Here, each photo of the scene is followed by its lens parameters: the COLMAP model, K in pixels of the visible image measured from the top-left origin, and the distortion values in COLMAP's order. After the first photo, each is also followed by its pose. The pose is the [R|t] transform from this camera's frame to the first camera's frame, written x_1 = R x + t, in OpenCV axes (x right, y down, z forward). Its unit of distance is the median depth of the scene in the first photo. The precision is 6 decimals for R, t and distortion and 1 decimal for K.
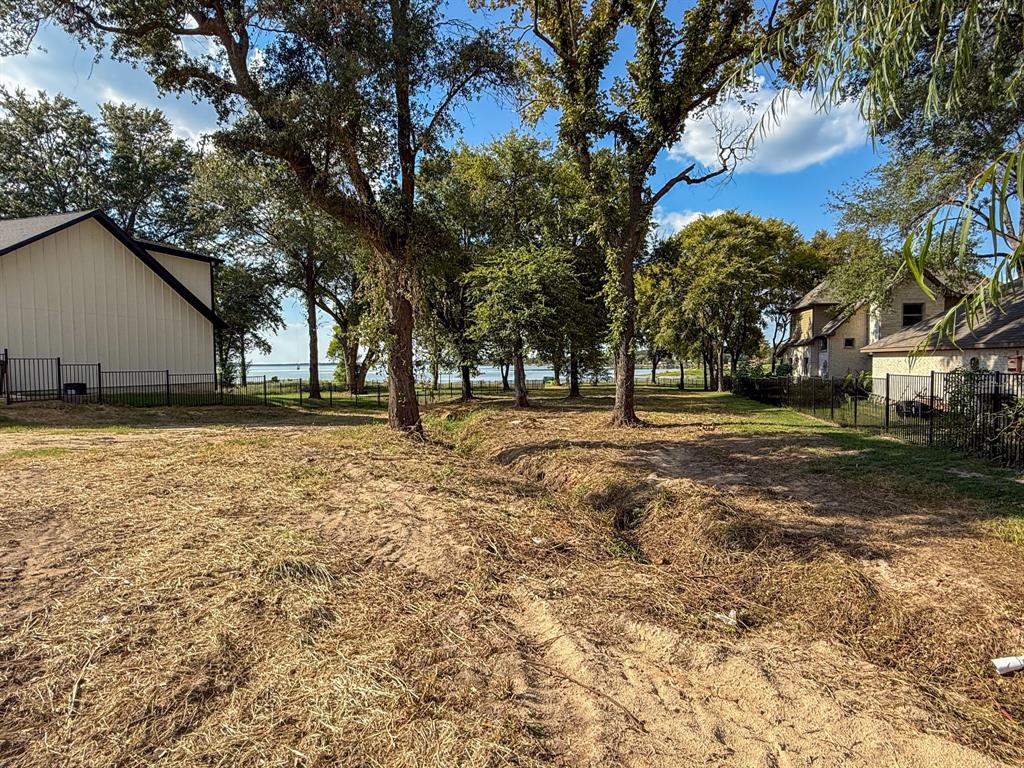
lens RADIAL K [[545.2, 0, 512.0], [0, 545.2, 384.0], [0, 0, 1]] dist [0.000449, -0.000016]
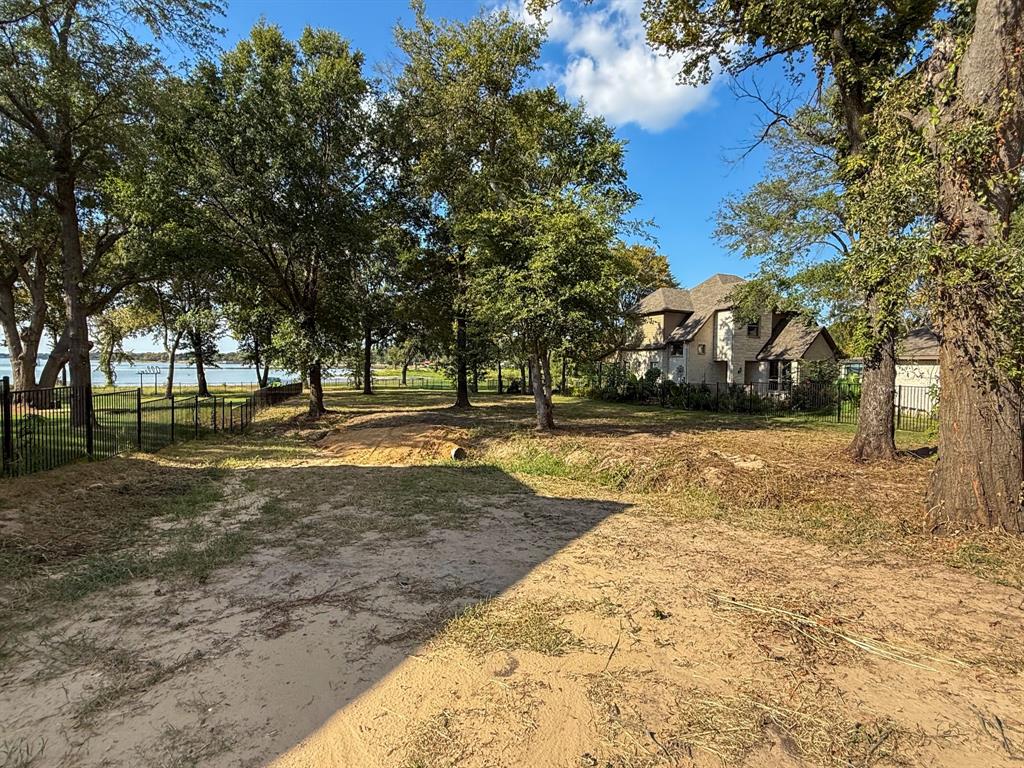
lens RADIAL K [[545.2, 0, 512.0], [0, 545.2, 384.0], [0, 0, 1]] dist [0.000449, -0.000016]
pose [[0.825398, -0.002759, 0.564545, -0.488405], [0.002667, 0.999996, 0.000986, -0.017295], [-0.564546, 0.000692, 0.825402, 0.605409]]
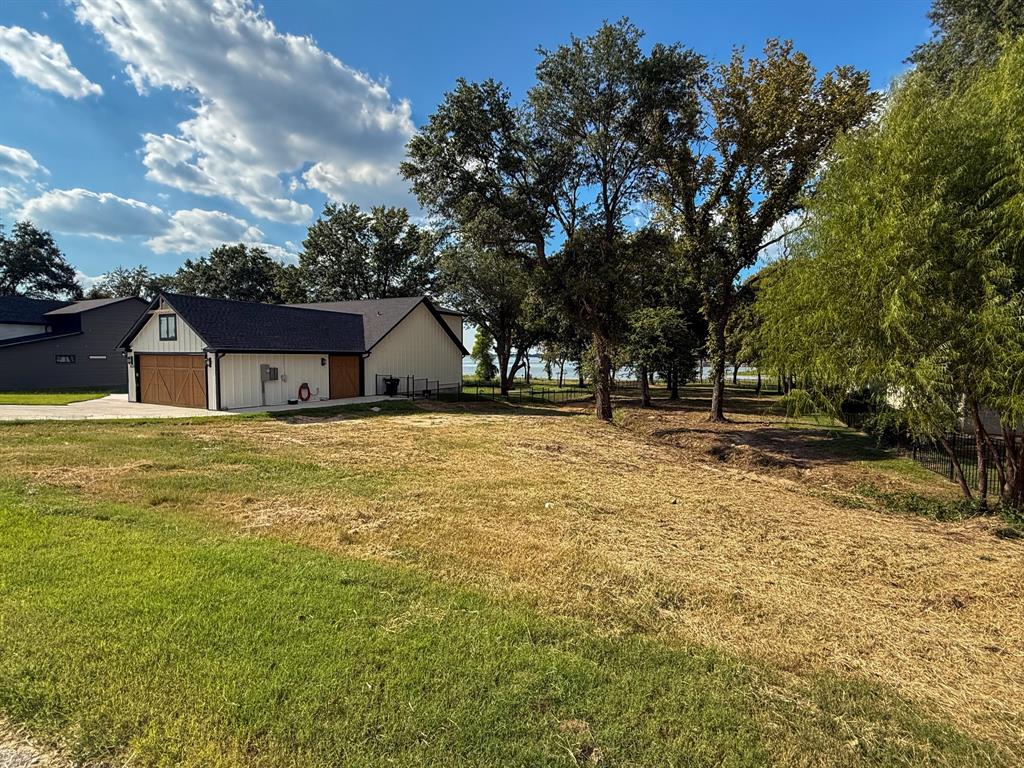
lens RADIAL K [[494.6, 0, 521.3], [0, 494.6, 381.4], [0, 0, 1]] dist [-0.004135, -0.000435]
pose [[0.987956, 0.023915, -0.152876, -0.155772], [-0.022111, 0.999665, 0.013489, -0.054058], [0.153147, -0.009946, 0.988153, -0.596517]]
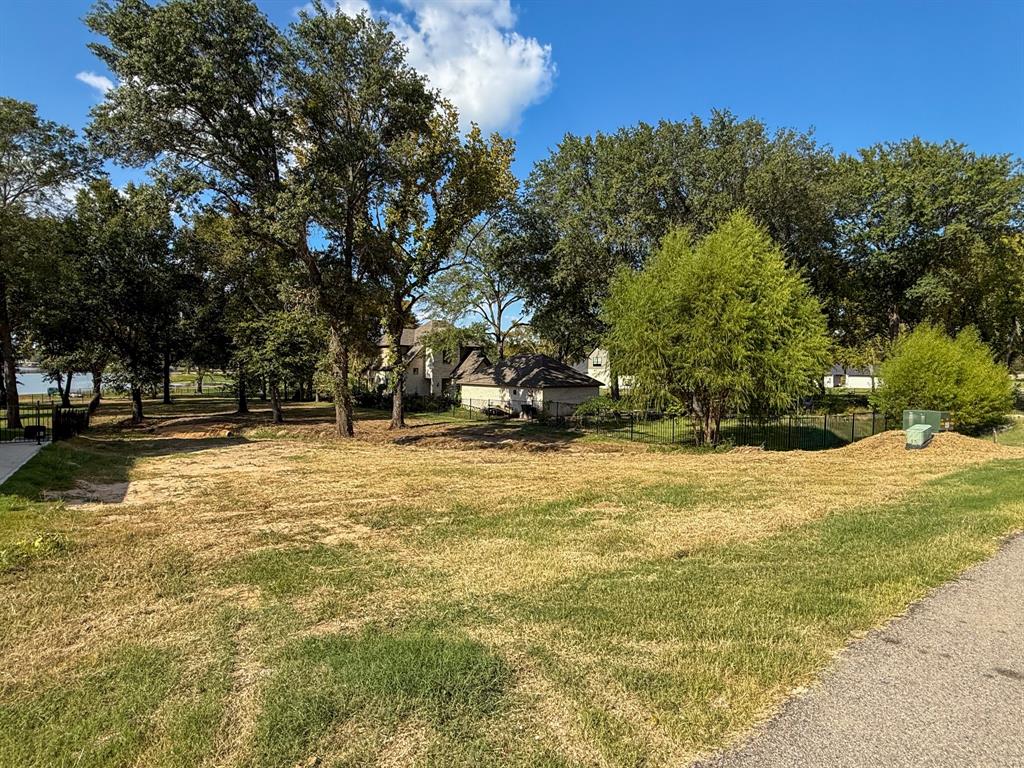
lens RADIAL K [[545.2, 0, 512.0], [0, 545.2, 384.0], [0, 0, 1]] dist [0.000449, -0.000016]
pose [[0.601293, -0.009694, 0.798970, -0.917966], [0.012158, 0.999922, 0.002982, -0.066341], [-0.798936, 0.007921, 0.601363, -0.385718]]
